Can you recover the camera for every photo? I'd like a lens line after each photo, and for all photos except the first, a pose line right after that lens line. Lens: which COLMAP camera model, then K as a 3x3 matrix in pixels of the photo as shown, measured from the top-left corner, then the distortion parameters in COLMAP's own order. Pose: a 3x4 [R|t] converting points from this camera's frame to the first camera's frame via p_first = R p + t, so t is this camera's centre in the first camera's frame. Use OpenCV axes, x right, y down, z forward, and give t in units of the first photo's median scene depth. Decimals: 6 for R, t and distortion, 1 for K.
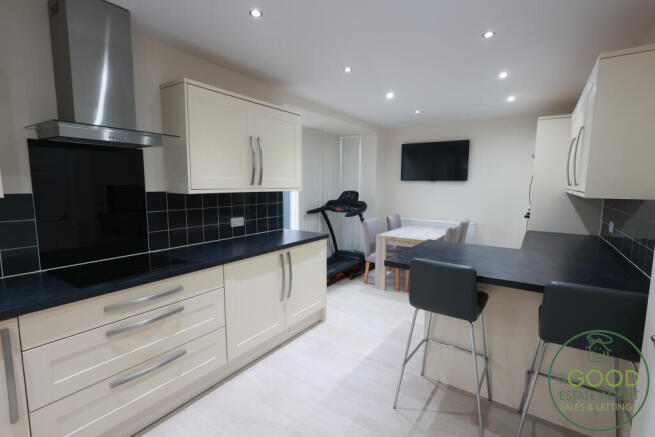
lens RADIAL K [[301.5, 0, 324.1], [0, 301.5, 221.3], [0, 0, 1]] dist [-0.004585, 0.000519]
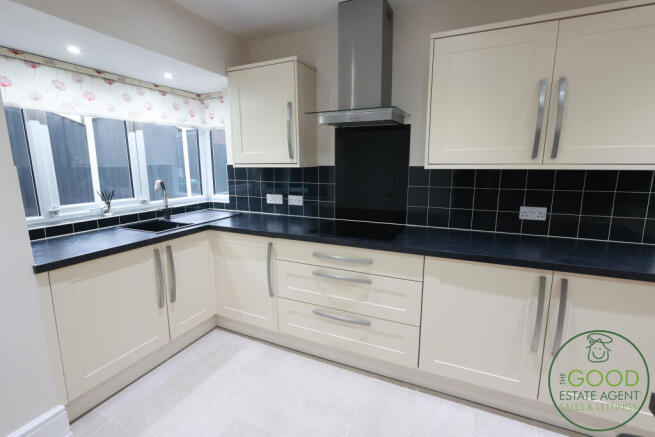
lens RADIAL K [[301.5, 0, 324.8], [0, 301.5, 213.5], [0, 0, 1]] dist [-0.004585, 0.000519]
pose [[0.180833, 0.170544, -0.968615, 0.396045], [-0.109685, 0.982204, 0.152459, -0.067592], [0.977379, 0.078673, 0.196321, 0.561589]]
